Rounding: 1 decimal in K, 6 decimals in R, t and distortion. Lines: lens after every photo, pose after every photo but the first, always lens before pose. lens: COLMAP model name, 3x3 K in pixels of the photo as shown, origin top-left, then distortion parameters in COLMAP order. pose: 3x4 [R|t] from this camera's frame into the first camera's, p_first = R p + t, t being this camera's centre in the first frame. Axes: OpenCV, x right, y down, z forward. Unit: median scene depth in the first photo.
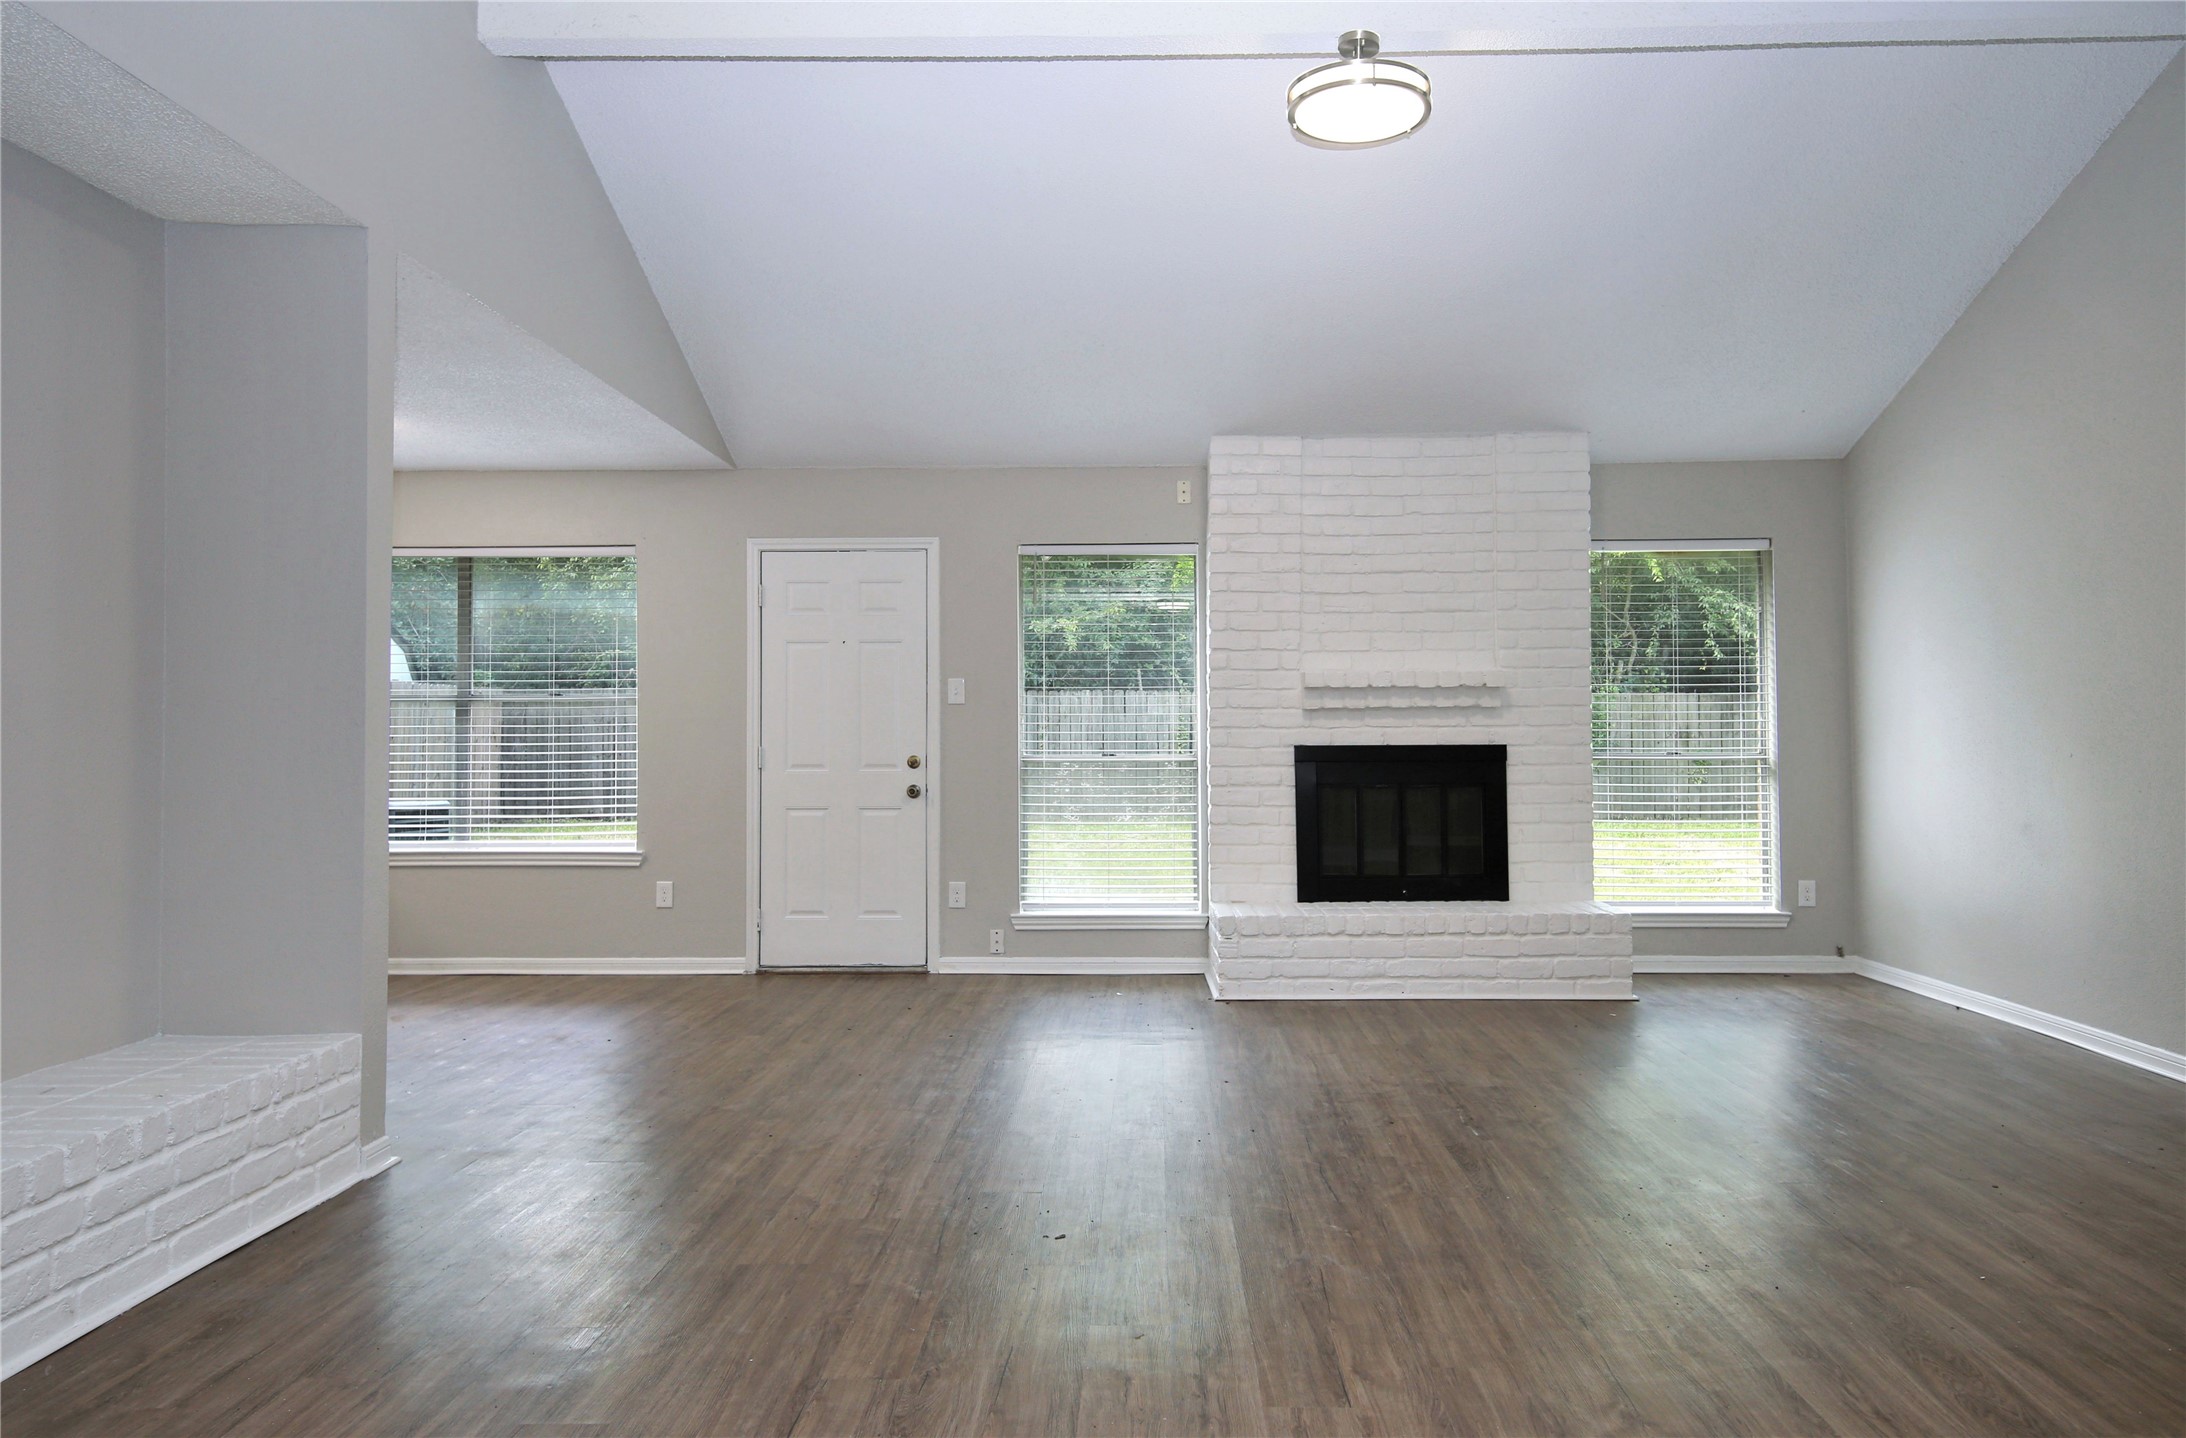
lens RADIAL K [[1395.6, 0, 1124.7], [0, 1395.6, 713.6], [0, 0, 1]] dist [0.023895, -0.001825]
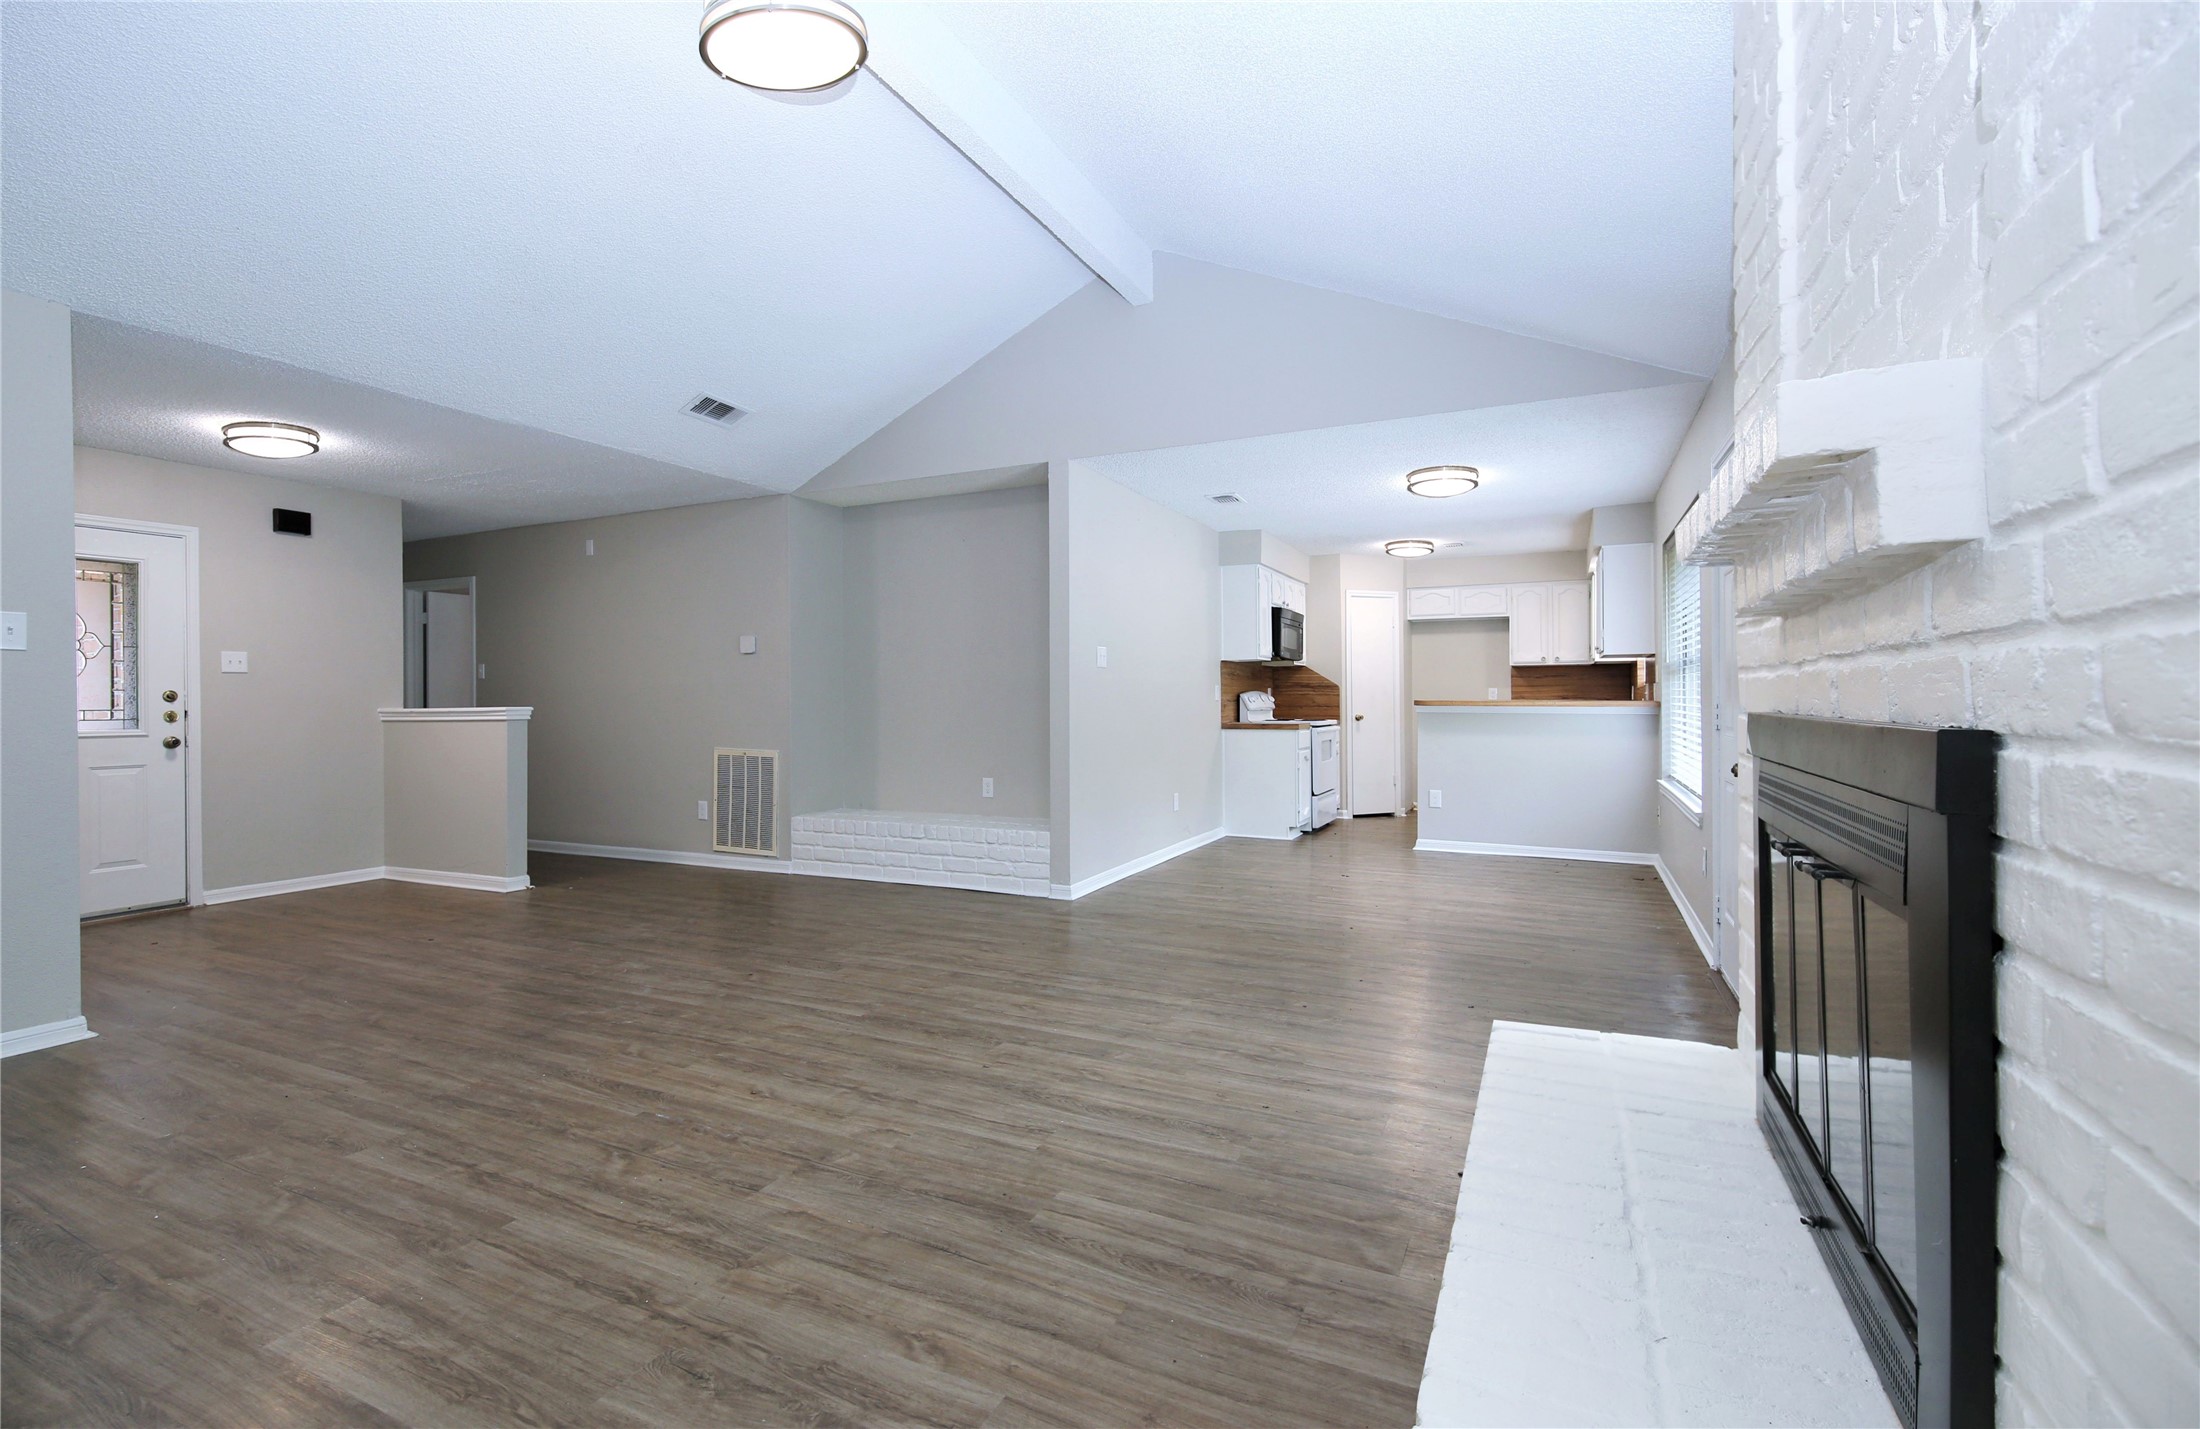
lens RADIAL K [[964.3, 0, 1100.0], [0, 964.3, 714.5], [0, 0, 1]] dist [0.015098, -0.012457]
pose [[-0.420448, 0.020085, -0.907094, 0.441790], [0.022538, 0.999678, 0.011689, 0.015816], [0.907037, -0.015529, -0.420765, 0.957406]]
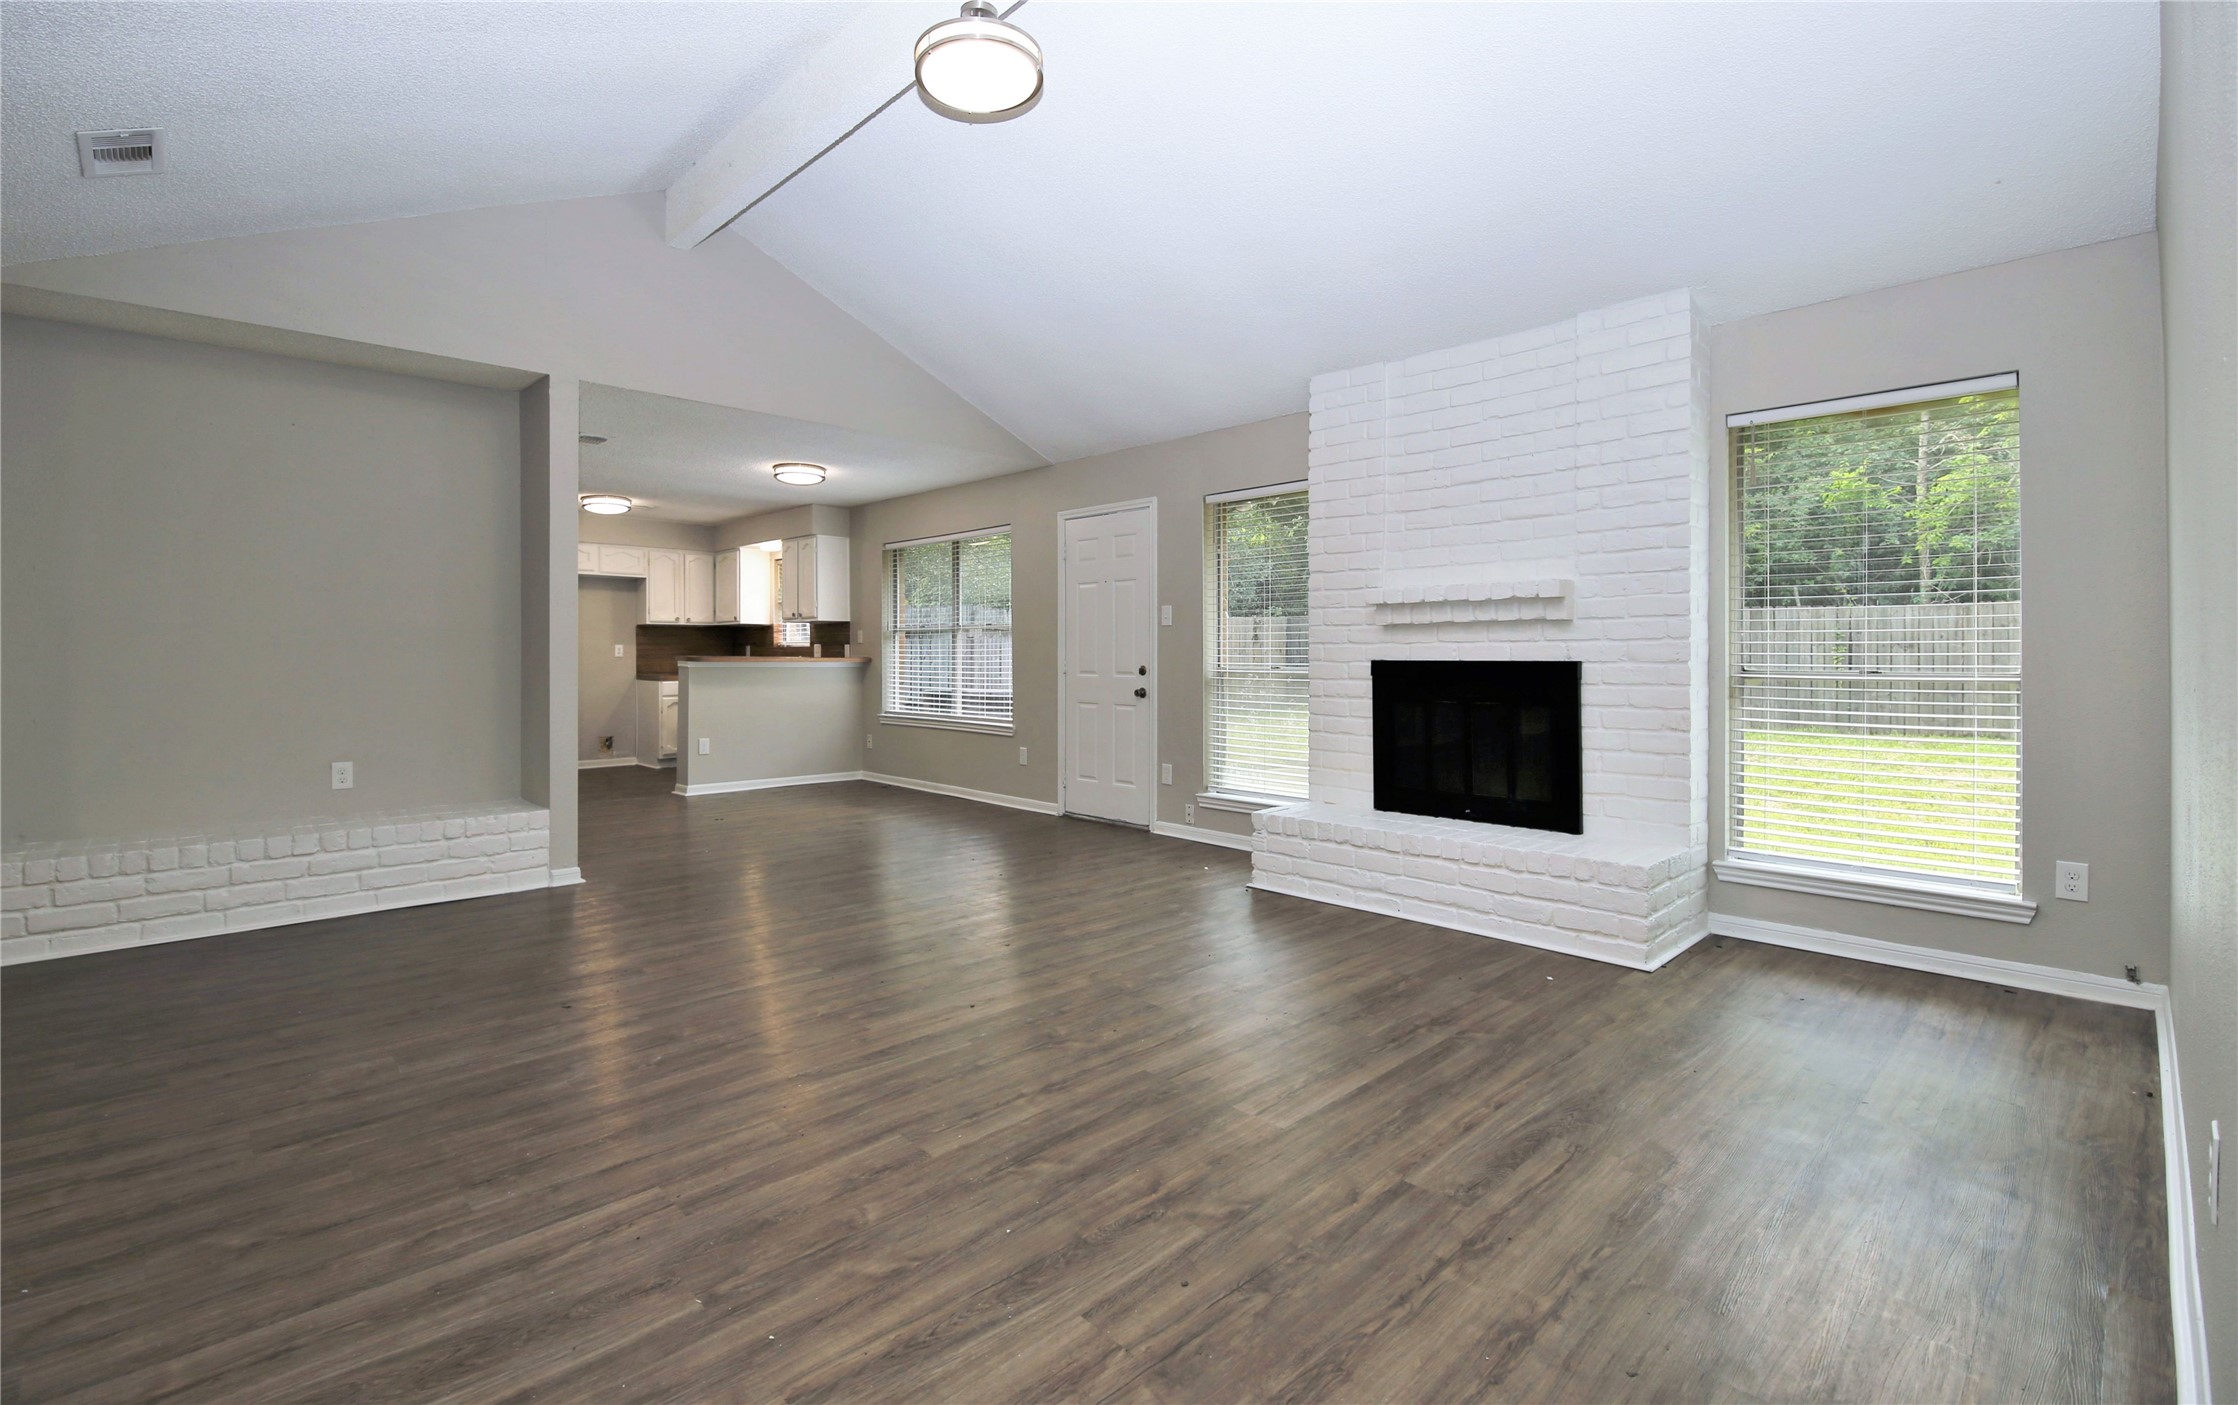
lens RADIAL K [[991.0, 0, 1116.5], [0, 991.0, 660.1], [0, 0, 1]] dist [-0.010560, -0.000048]
pose [[0.705427, 0.007897, -0.708739, 0.515912], [0.011153, 0.999690, 0.022239, 0.004261], [0.708695, -0.023592, 0.705120, 0.344682]]
